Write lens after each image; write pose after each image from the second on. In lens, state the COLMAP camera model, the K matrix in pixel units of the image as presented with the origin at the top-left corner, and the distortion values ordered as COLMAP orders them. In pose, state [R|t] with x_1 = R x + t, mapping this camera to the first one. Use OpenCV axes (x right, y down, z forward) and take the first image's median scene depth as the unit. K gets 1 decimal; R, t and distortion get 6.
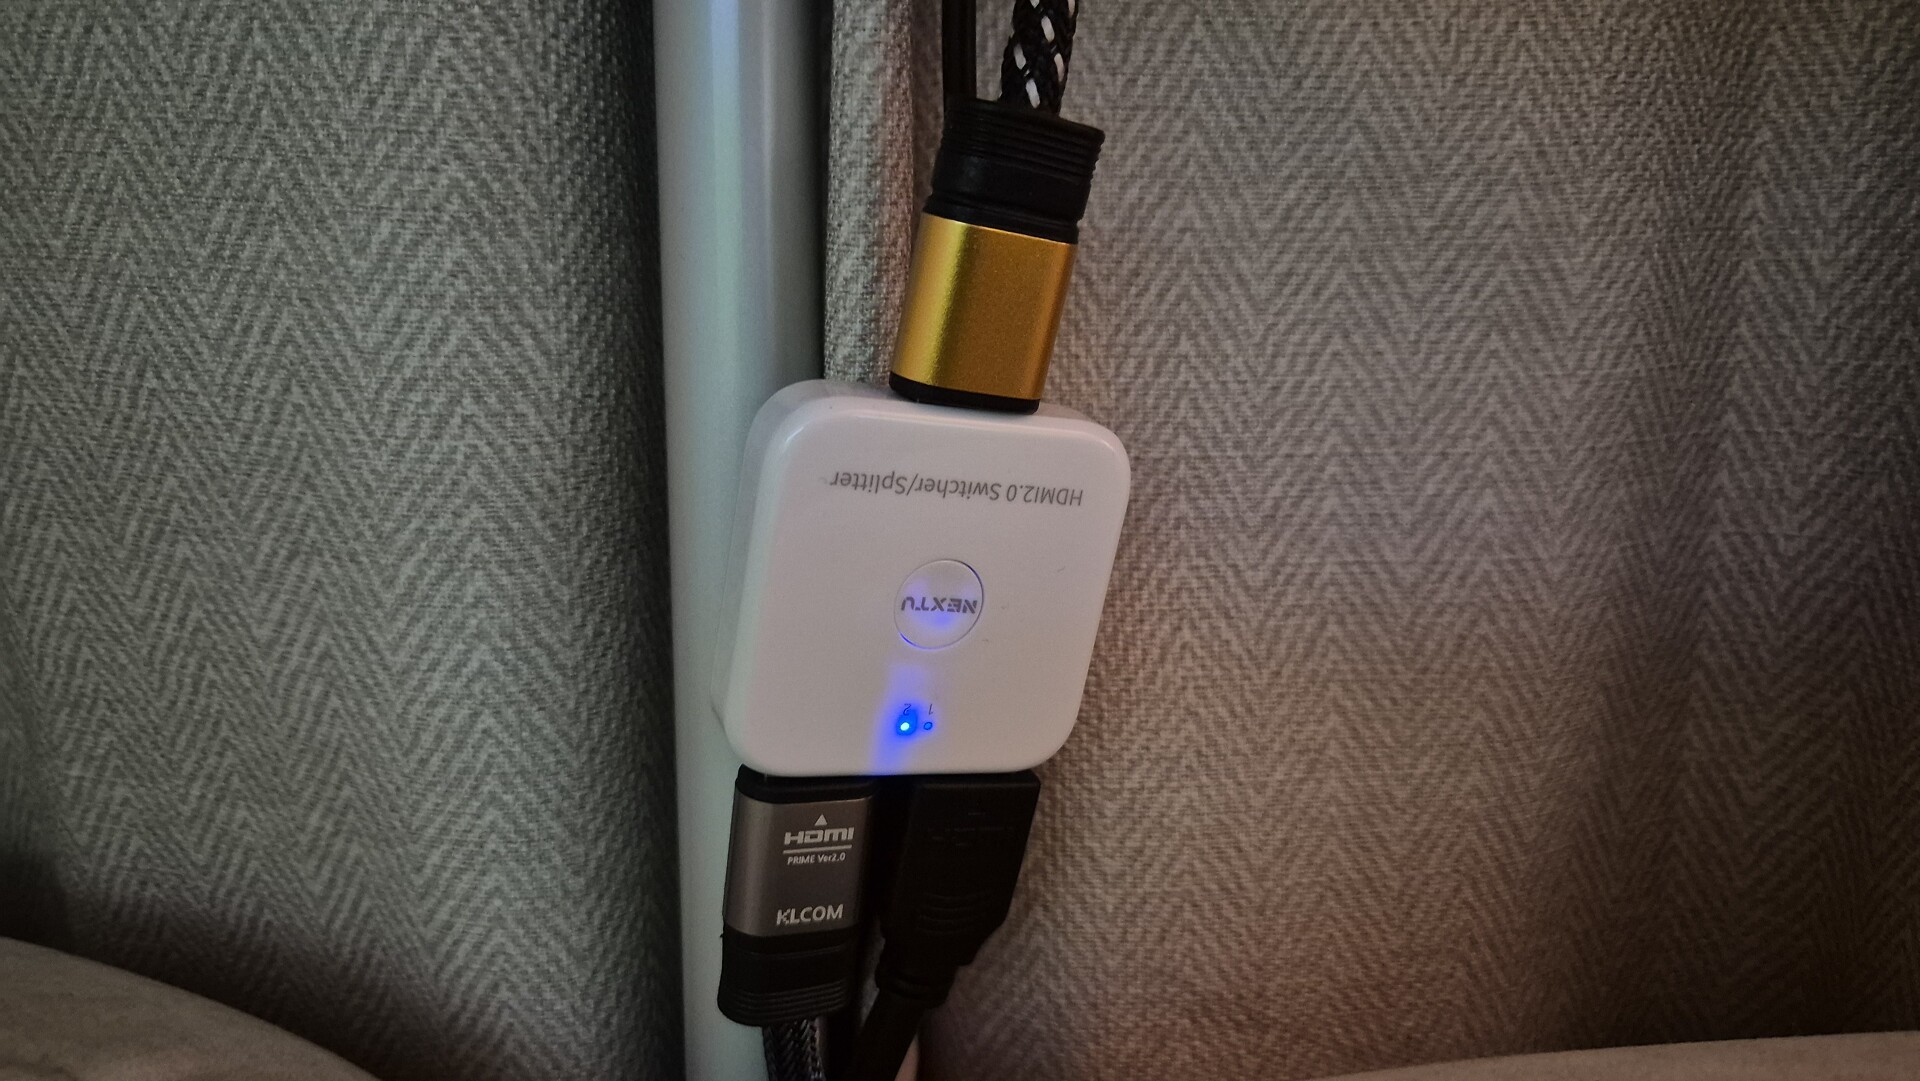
lens RADIAL K [[1377.2, 0, 965.0], [0, 1377.2, 539.2], [0, 0, 1]] dist [0.029797, -0.030311]
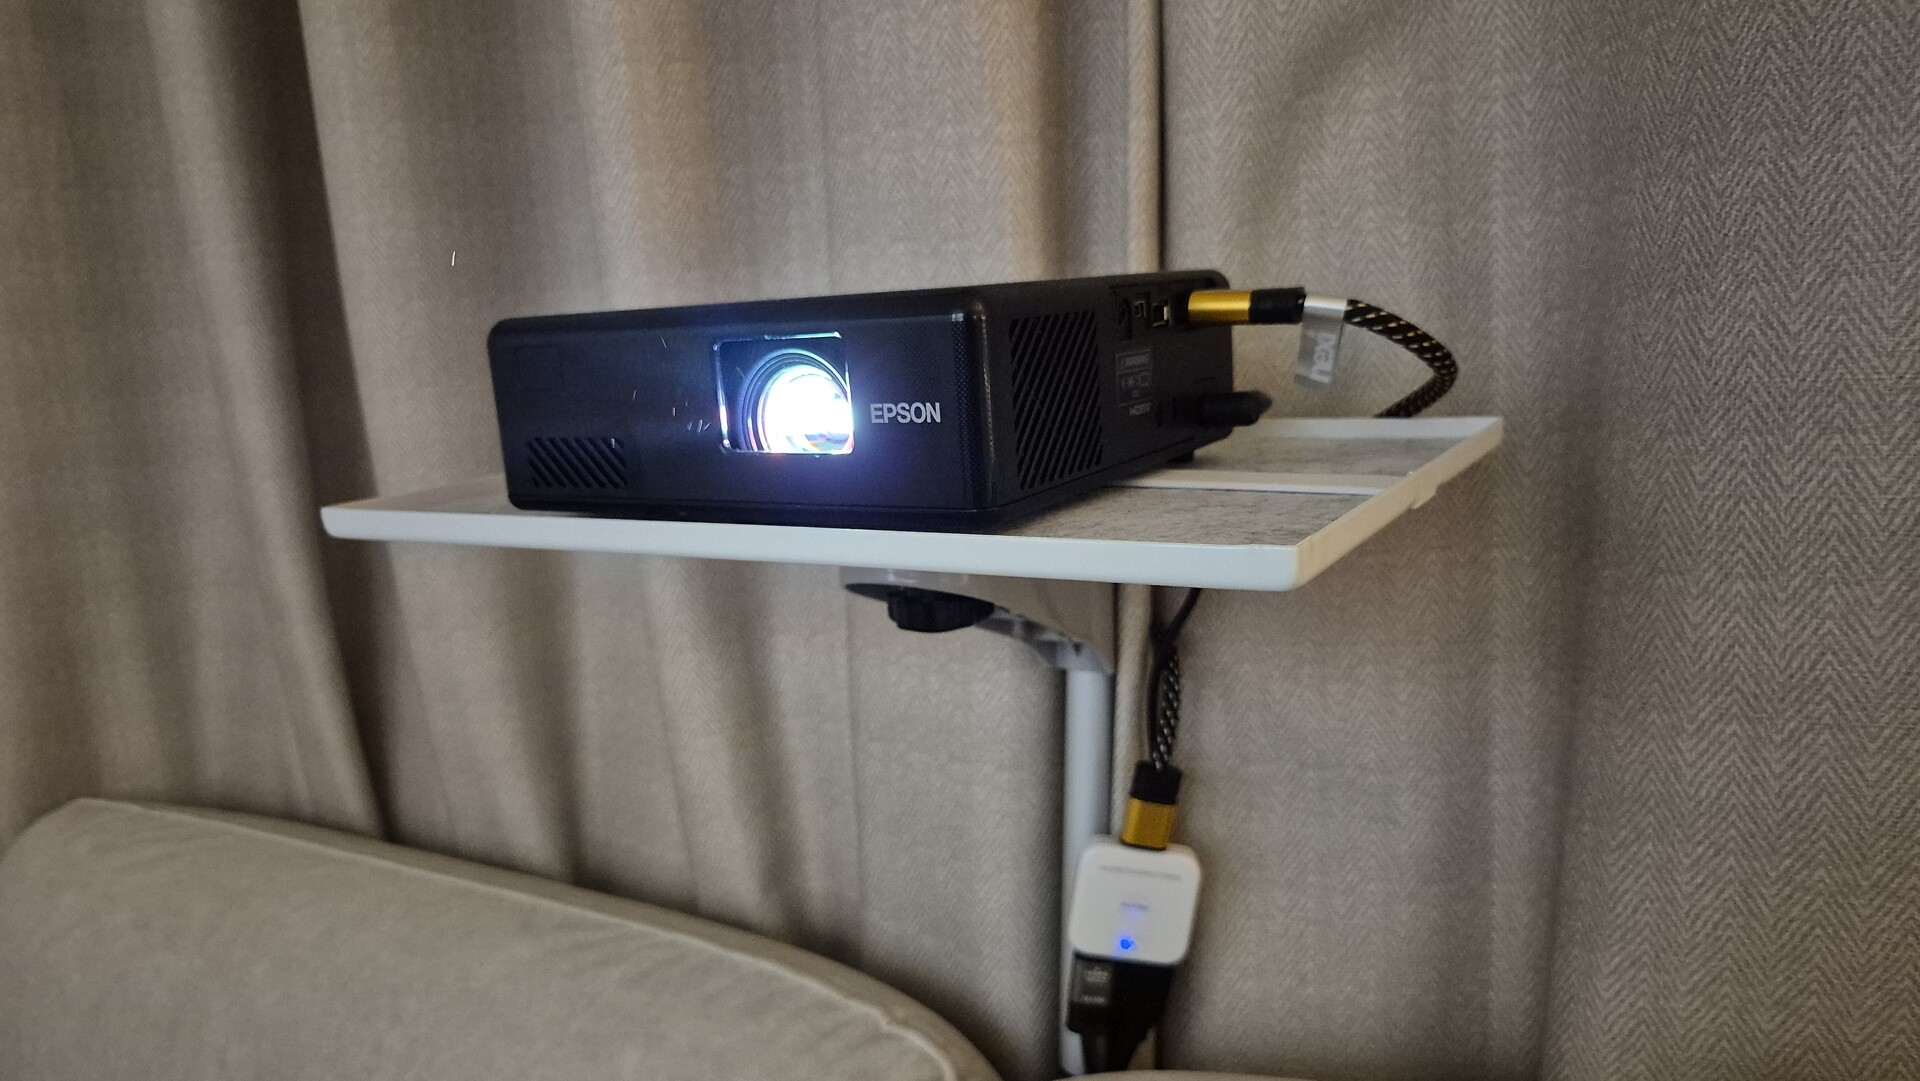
lens RADIAL K [[1377.2, 0, 957.1], [0, 1377.2, 553.6], [0, 0, 1]] dist [0.029797, -0.030311]
pose [[0.914423, 0.030565, -0.403603, 0.867573], [-0.076165, 0.992325, -0.097414, -0.421085], [0.397529, 0.119818, 0.909733, -2.182647]]
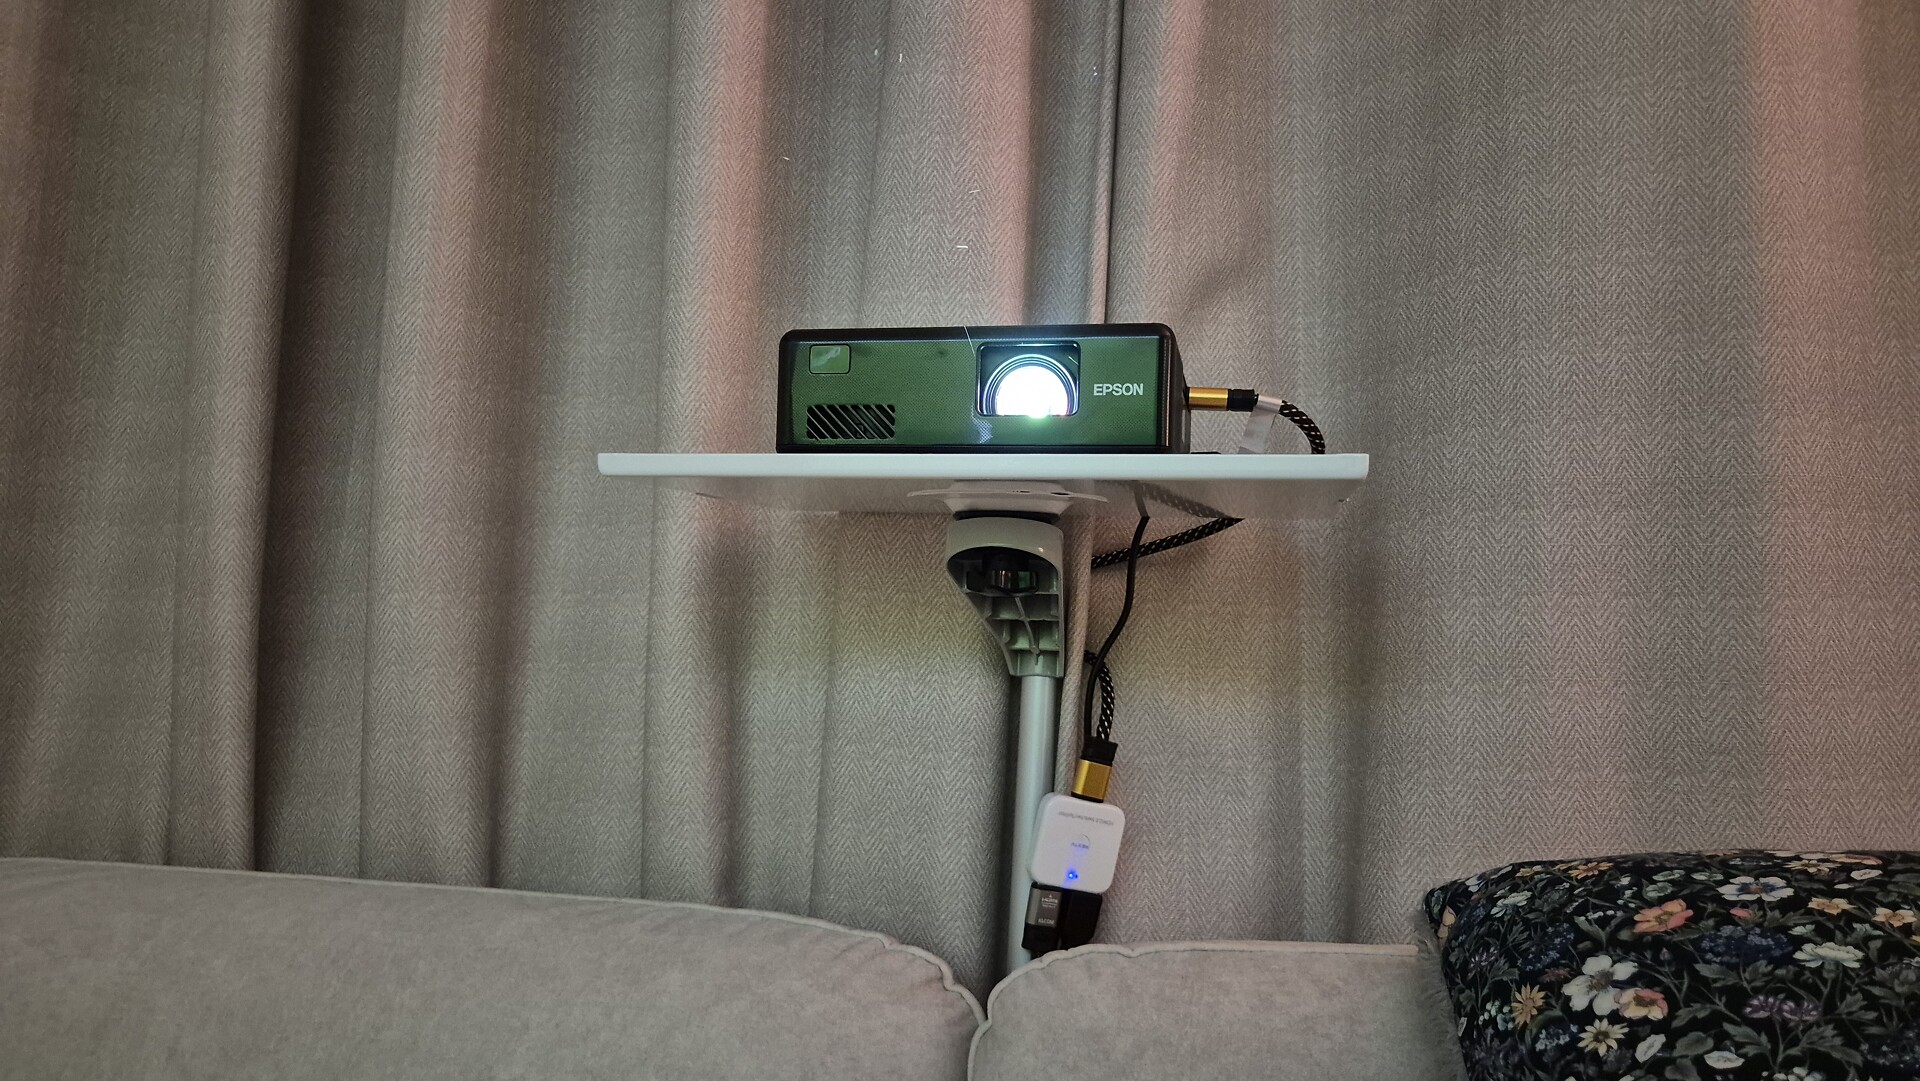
lens RADIAL K [[1377.2, 0, 958.5], [0, 1377.2, 529.7], [0, 0, 1]] dist [0.029797, -0.030311]
pose [[0.996316, 0.038631, -0.076567, -0.105408], [-0.064402, 0.926589, -0.370521, 0.753843], [0.056632, 0.374087, 0.925663, -3.412557]]
